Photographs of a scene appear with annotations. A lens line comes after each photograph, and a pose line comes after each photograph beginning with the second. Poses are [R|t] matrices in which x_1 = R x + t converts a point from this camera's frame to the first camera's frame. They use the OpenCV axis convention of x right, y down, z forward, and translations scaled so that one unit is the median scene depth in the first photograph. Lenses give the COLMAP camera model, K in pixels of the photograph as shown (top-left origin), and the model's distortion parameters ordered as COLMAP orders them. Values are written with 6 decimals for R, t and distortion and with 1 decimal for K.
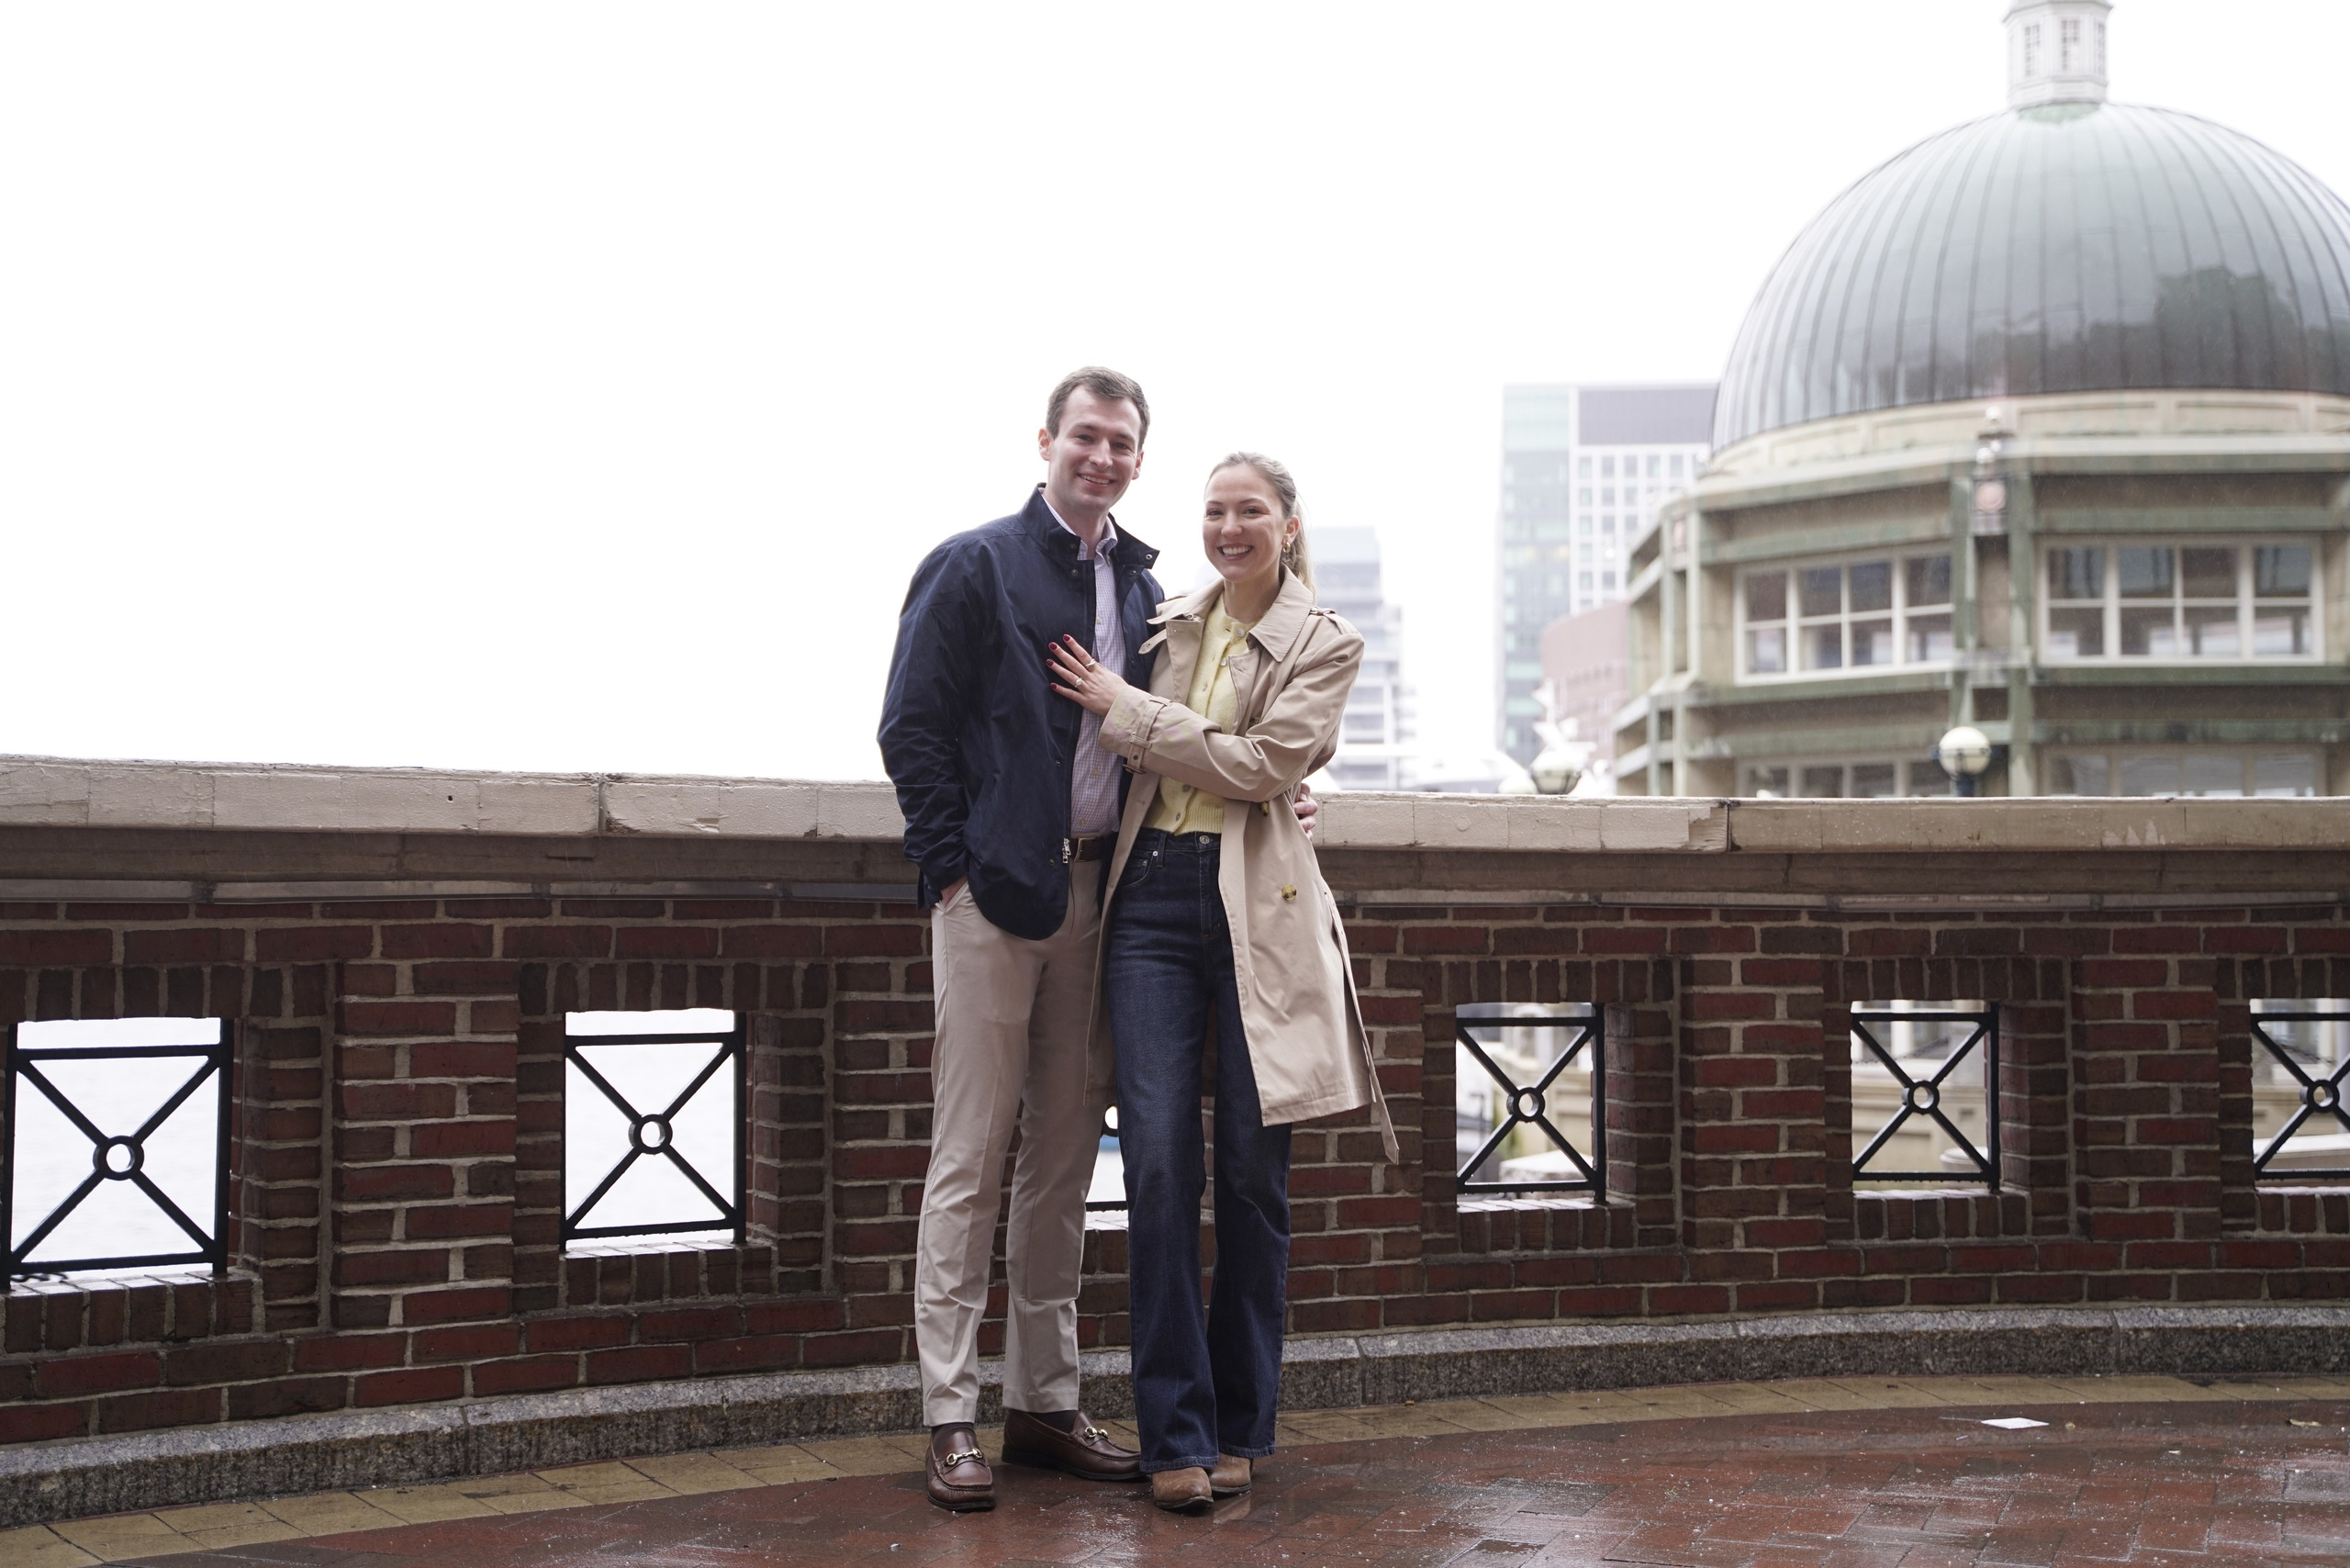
lens RADIAL K [[3013.9, 0, 1177.4], [0, 3013.9, 785.2], [0, 0, 1]] dist [0.066968, 0.000000]
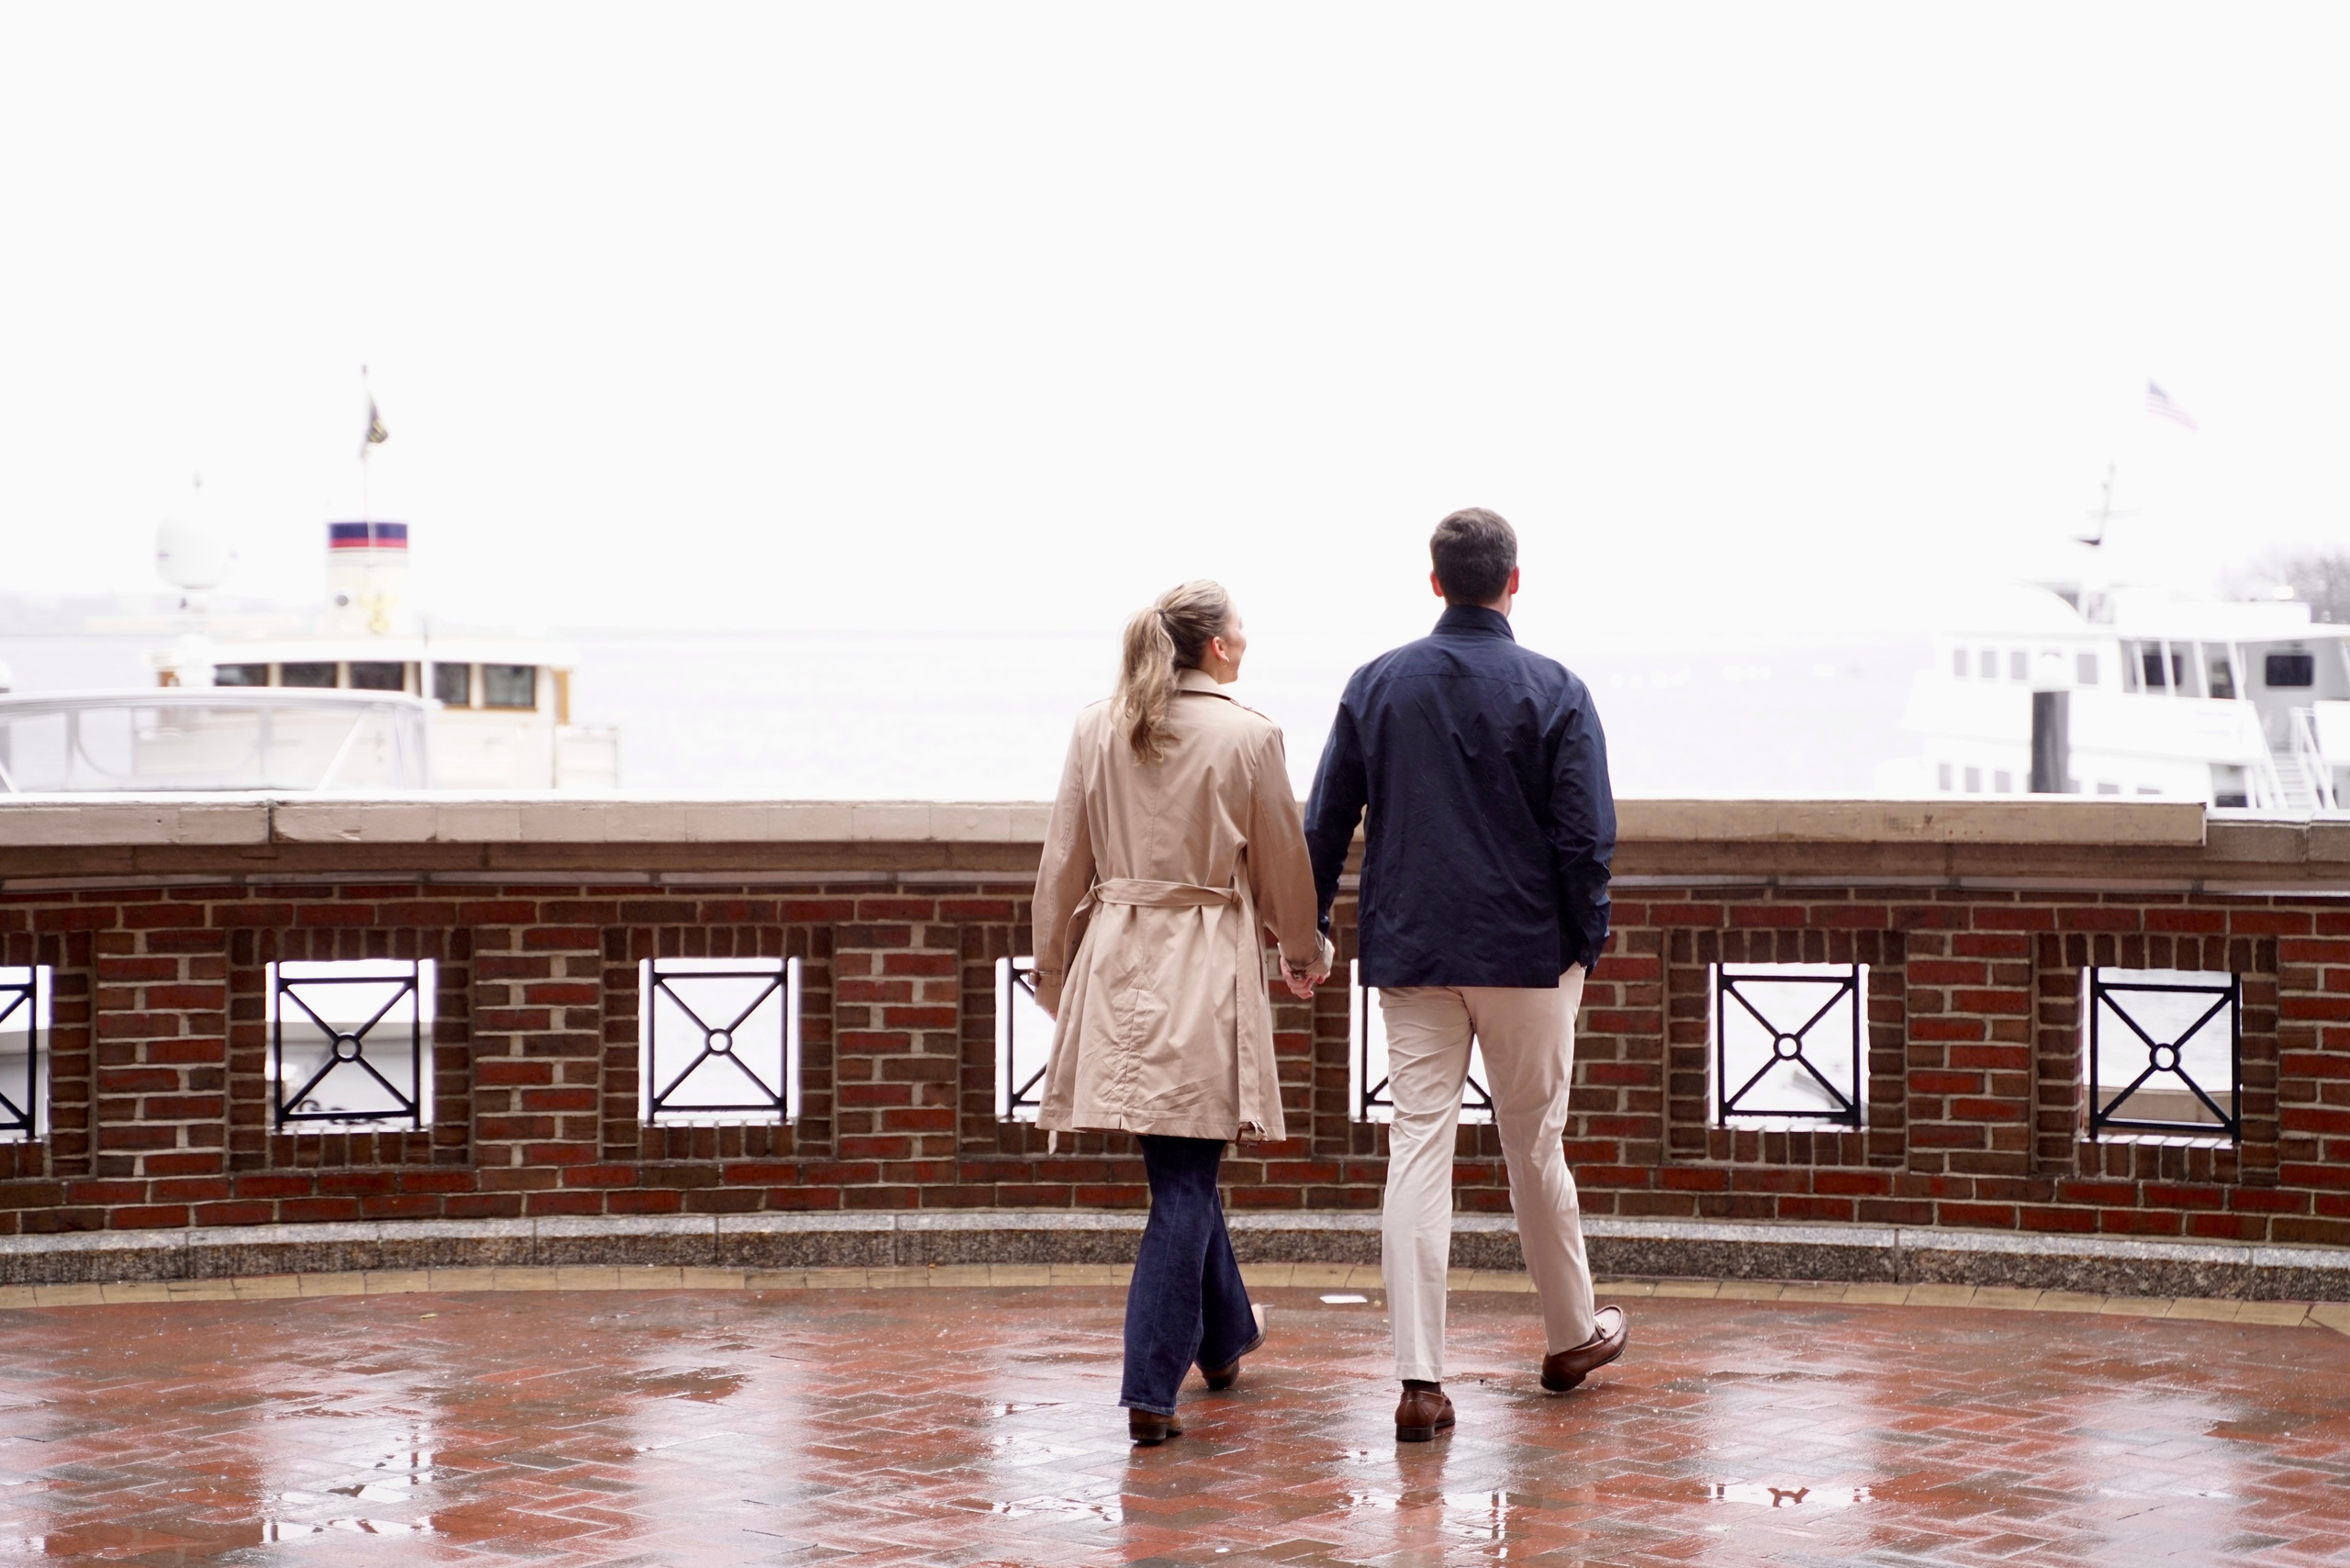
lens RADIAL K [[4520.9, 0, 1160.3], [0, 4520.9, 764.7], [0, 0, 1]] dist [0.211401, 0.000000]
pose [[0.947414, 0.011556, -0.319802, 0.805413], [0.012867, 0.997164, 0.074152, -0.157210], [0.319752, -0.074367, 0.944578, -0.811133]]
